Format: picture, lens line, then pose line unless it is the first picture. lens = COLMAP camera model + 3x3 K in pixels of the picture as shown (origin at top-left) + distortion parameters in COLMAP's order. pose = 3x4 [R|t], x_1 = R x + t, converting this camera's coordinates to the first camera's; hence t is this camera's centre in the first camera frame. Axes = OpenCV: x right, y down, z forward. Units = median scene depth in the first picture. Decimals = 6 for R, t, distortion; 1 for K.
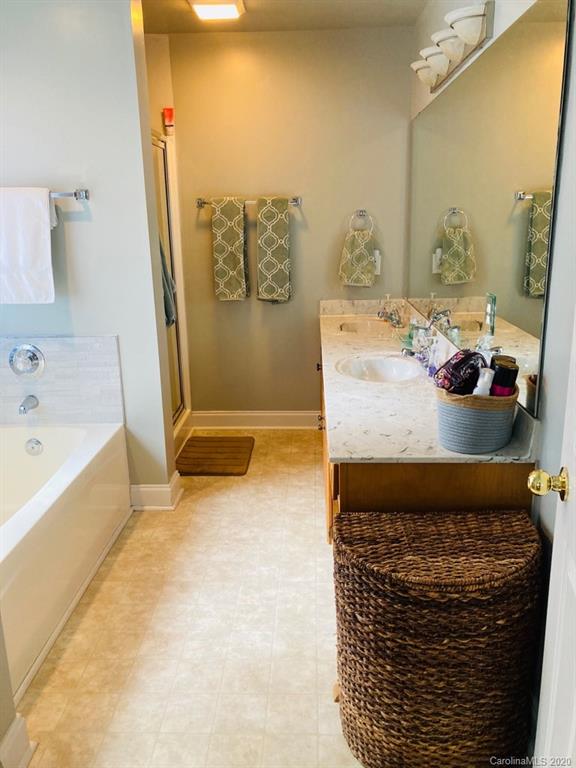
lens RADIAL K [[630.2, 0, 291.7], [0, 630.2, 382.3], [0, 0, 1]] dist [0.057292, -0.063811]
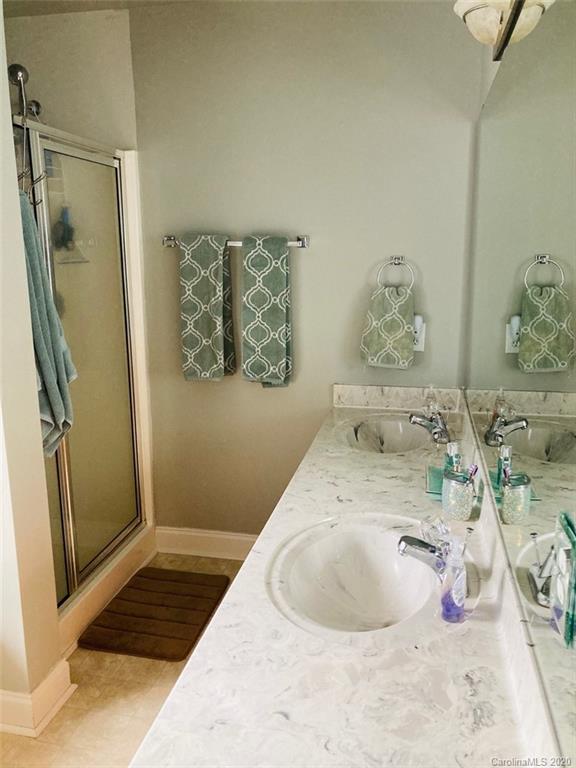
lens RADIAL K [[630.2, 0, 291.7], [0, 630.2, 382.3], [0, 0, 1]] dist [0.057292, -0.063811]
pose [[0.986452, 0.047417, -0.157049, 0.111469], [-0.056125, 0.997095, -0.051485, -0.098040], [0.154152, 0.059602, 0.986248, 0.329255]]
